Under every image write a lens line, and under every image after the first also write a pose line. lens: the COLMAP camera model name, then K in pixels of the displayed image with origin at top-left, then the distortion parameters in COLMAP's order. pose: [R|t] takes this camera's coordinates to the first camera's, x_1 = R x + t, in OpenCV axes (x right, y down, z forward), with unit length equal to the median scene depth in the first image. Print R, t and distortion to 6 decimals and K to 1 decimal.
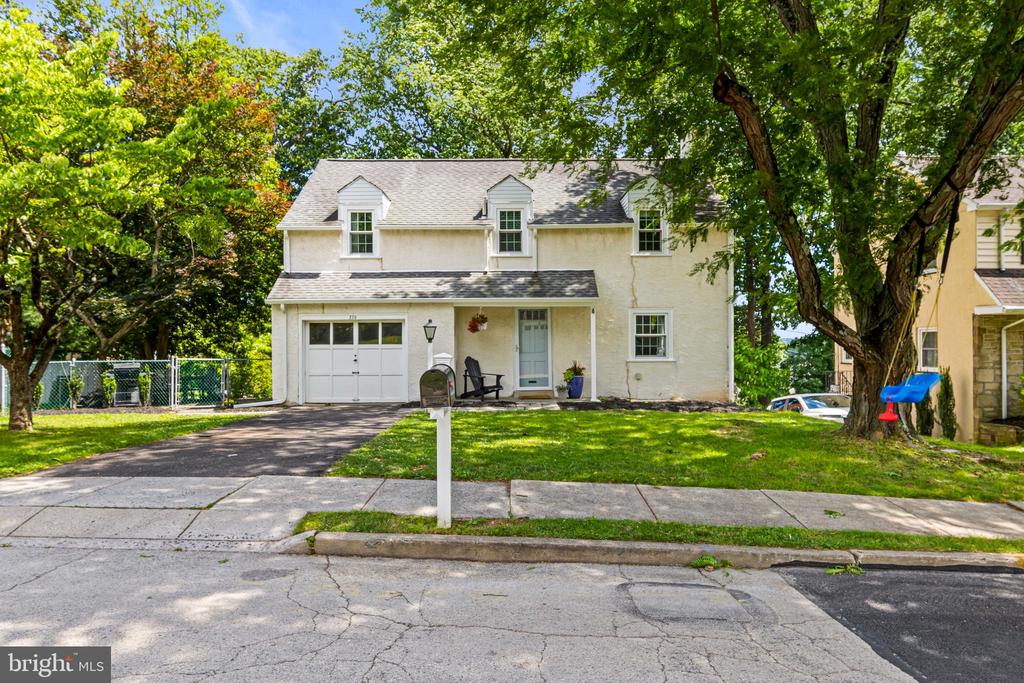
lens RADIAL K [[686.9, 0, 512.0], [0, 686.9, 341.5], [0, 0, 1]] dist [0.004258, 0.002009]
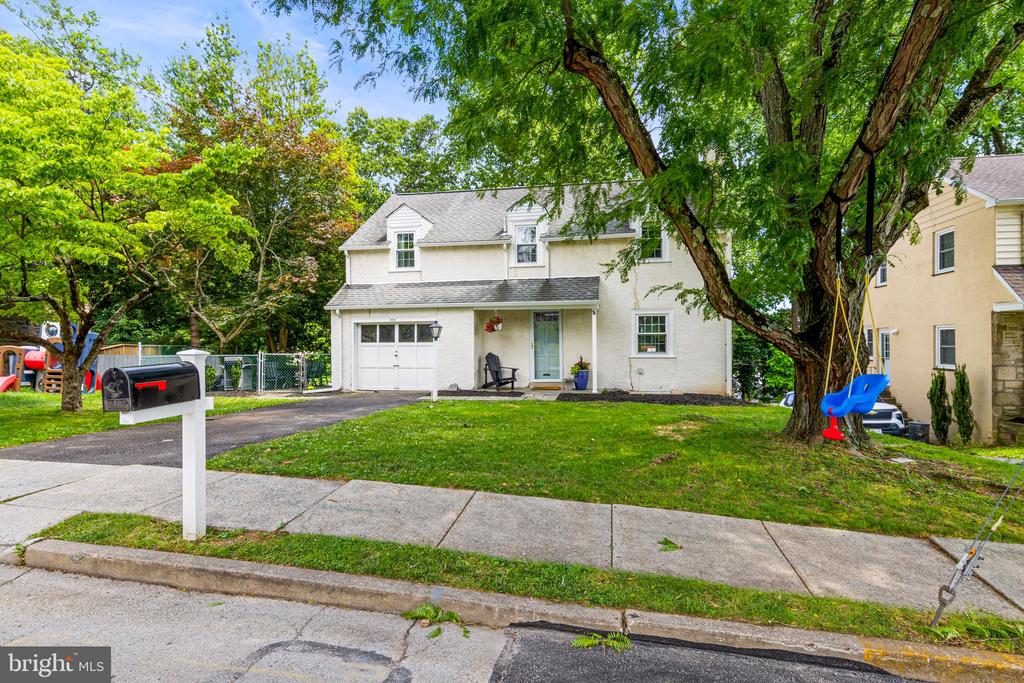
lens RADIAL K [[528.6, 0, 512.0], [0, 528.6, 341.5], [0, 0, 1]] dist [0.011061, -0.000646]
pose [[0.981853, -0.001243, -0.189641, 0.147888], [0.001459, 0.999998, 0.000999, 0.002140], [0.189639, -0.001257, 0.981853, 0.124652]]
